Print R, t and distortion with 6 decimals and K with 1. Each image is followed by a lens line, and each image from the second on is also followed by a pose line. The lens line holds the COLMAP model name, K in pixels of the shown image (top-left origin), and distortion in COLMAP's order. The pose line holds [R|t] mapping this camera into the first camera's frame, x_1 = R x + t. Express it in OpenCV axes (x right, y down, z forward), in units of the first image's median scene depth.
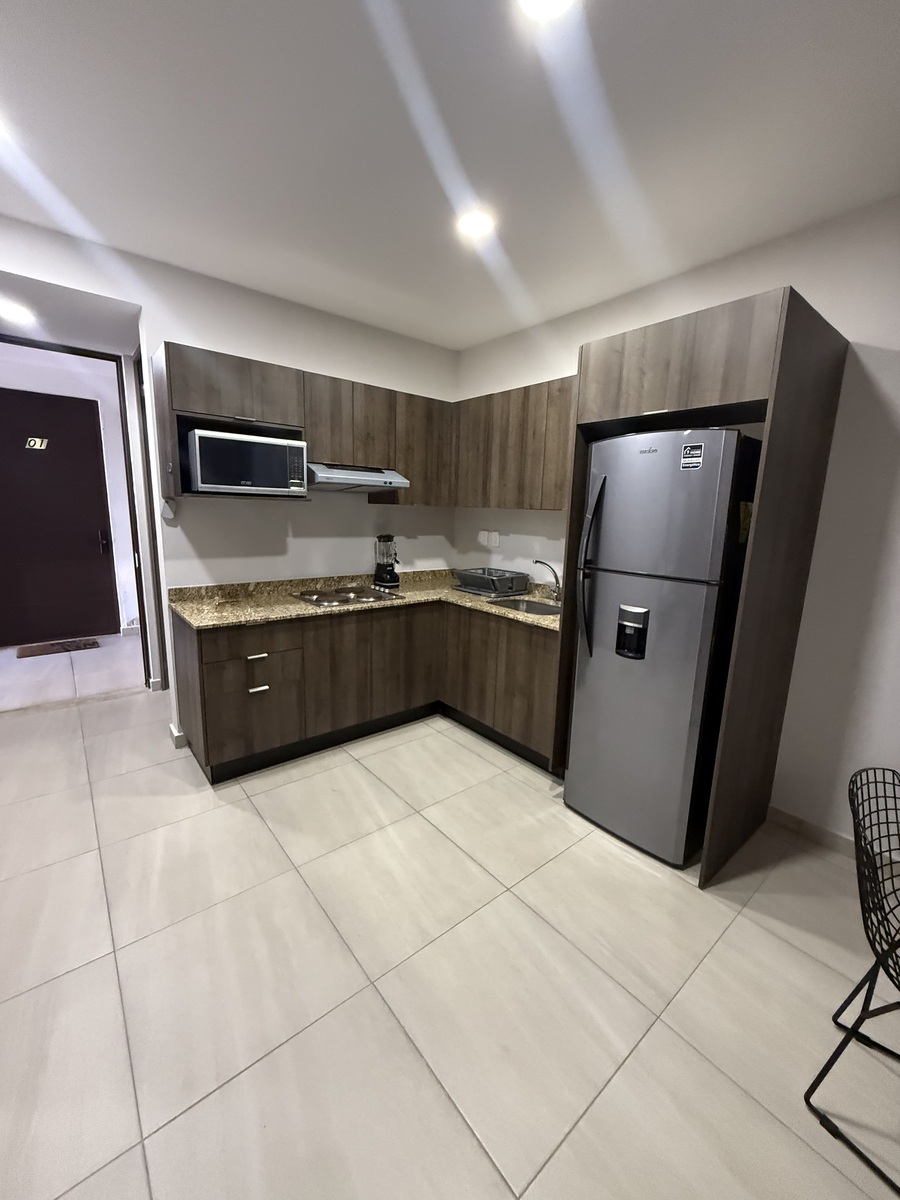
lens RADIAL K [[479.2, 0, 450.7], [0, 479.2, 597.9], [0, 0, 1]] dist [0.002330, -0.000600]
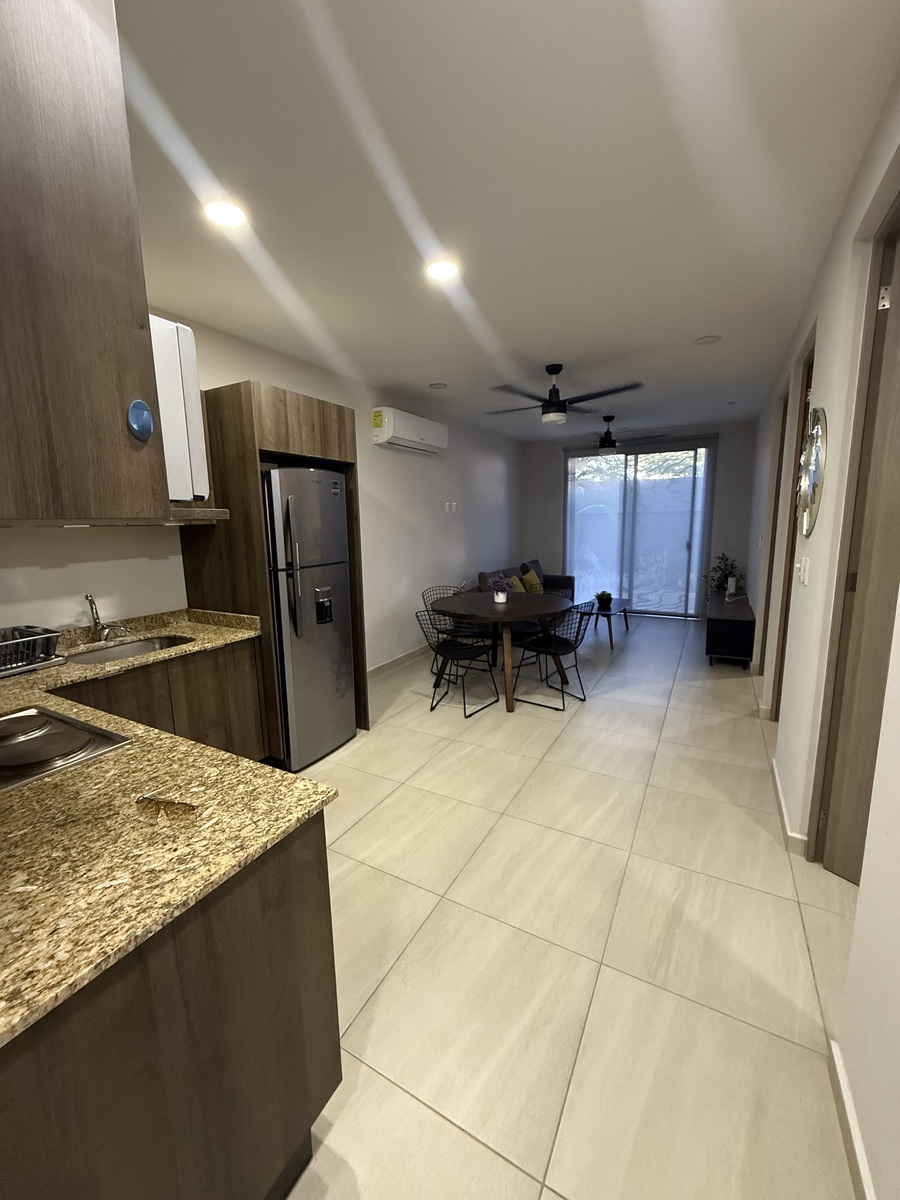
lens RADIAL K [[479.2, 0, 448.6], [0, 479.2, 600.0], [0, 0, 1]] dist [0.002330, -0.000600]
pose [[-0.367012, -0.173529, 0.913887, -0.802872], [0.180082, 0.950606, 0.252821, -0.179317], [-0.912619, 0.257362, -0.317634, 0.826378]]
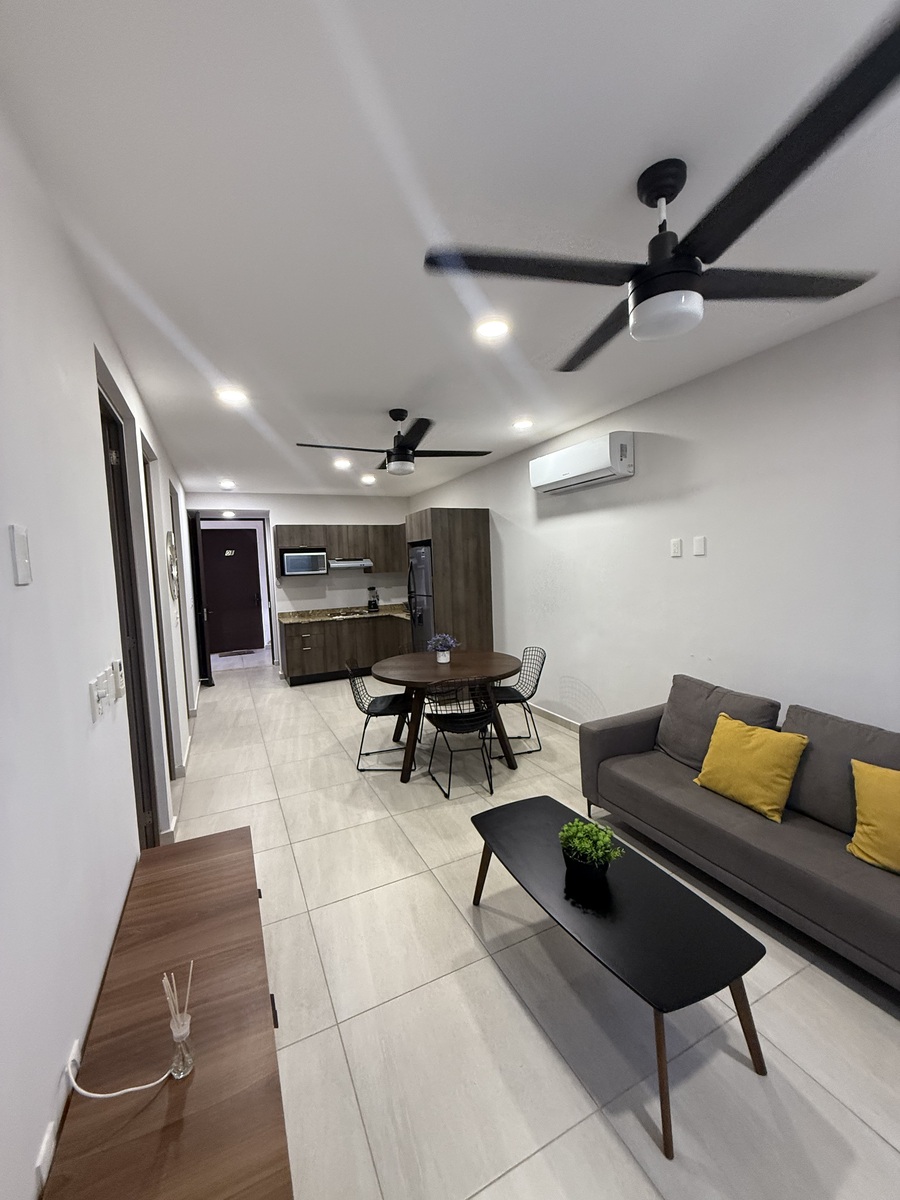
lens RADIAL K [[479.2, 0, 450.3], [0, 479.2, 597.5], [0, 0, 1]] dist [0.002330, -0.000600]
pose [[0.968540, -0.052643, -0.243227, 0.915690], [0.024912, 0.992970, -0.115716, 0.216395], [0.247609, 0.106016, 0.963042, -1.225681]]
